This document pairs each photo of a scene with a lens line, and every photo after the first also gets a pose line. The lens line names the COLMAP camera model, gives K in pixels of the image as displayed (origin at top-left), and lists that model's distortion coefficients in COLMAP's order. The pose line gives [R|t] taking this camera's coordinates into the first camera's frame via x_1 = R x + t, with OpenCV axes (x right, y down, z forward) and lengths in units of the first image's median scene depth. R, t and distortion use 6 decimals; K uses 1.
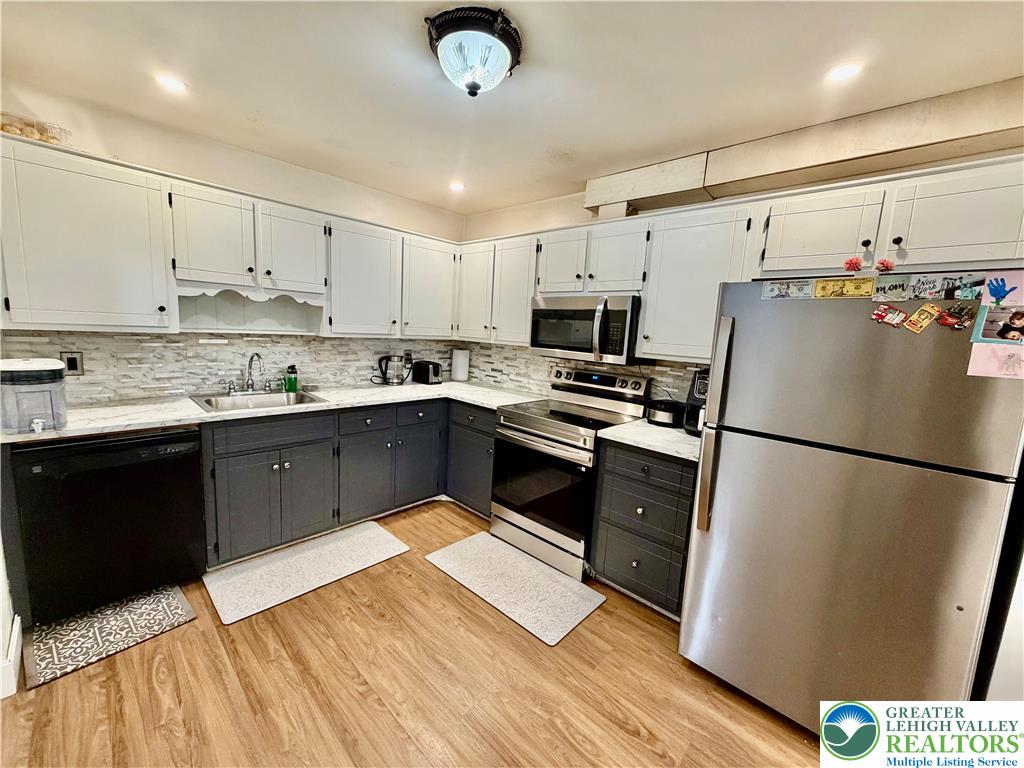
lens RADIAL K [[407.0, 0, 510.3], [0, 407.0, 389.3], [0, 0, 1]] dist [-0.001074, 0.000534]
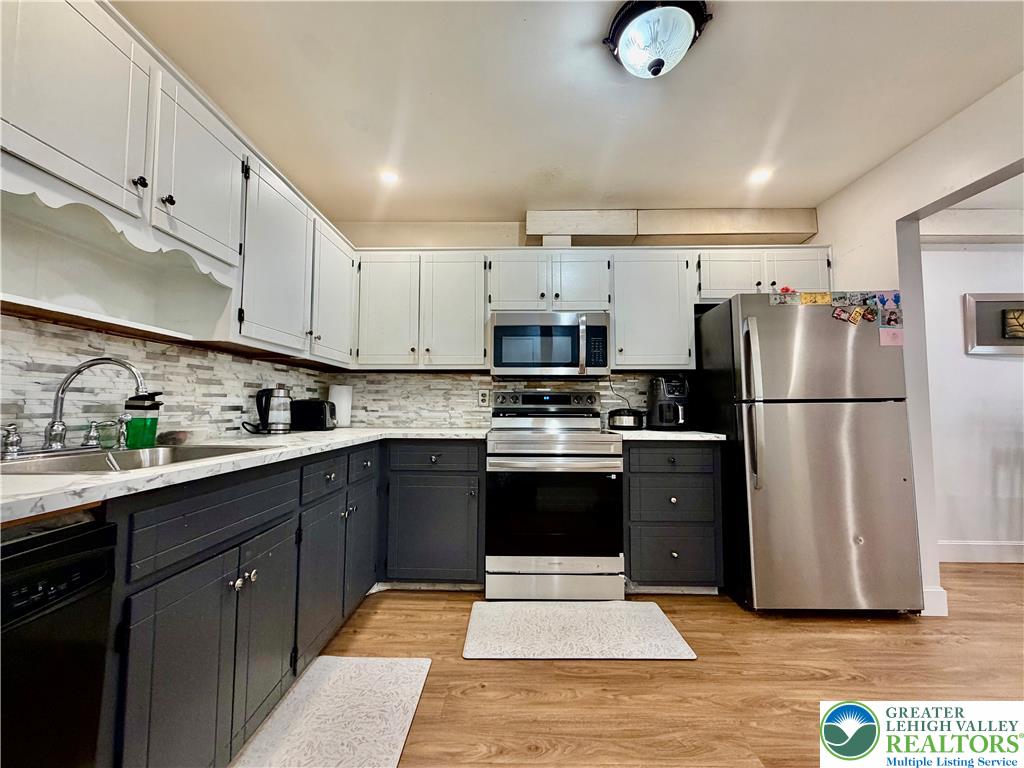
lens RADIAL K [[407.0, 0, 512.7], [0, 407.0, 388.7], [0, 0, 1]] dist [-0.001074, 0.000534]
pose [[0.735638, -0.022757, 0.676992, -0.624244], [0.140489, 0.982829, -0.119622, 0.066444], [-0.662645, 0.183108, 0.726204, 0.385769]]
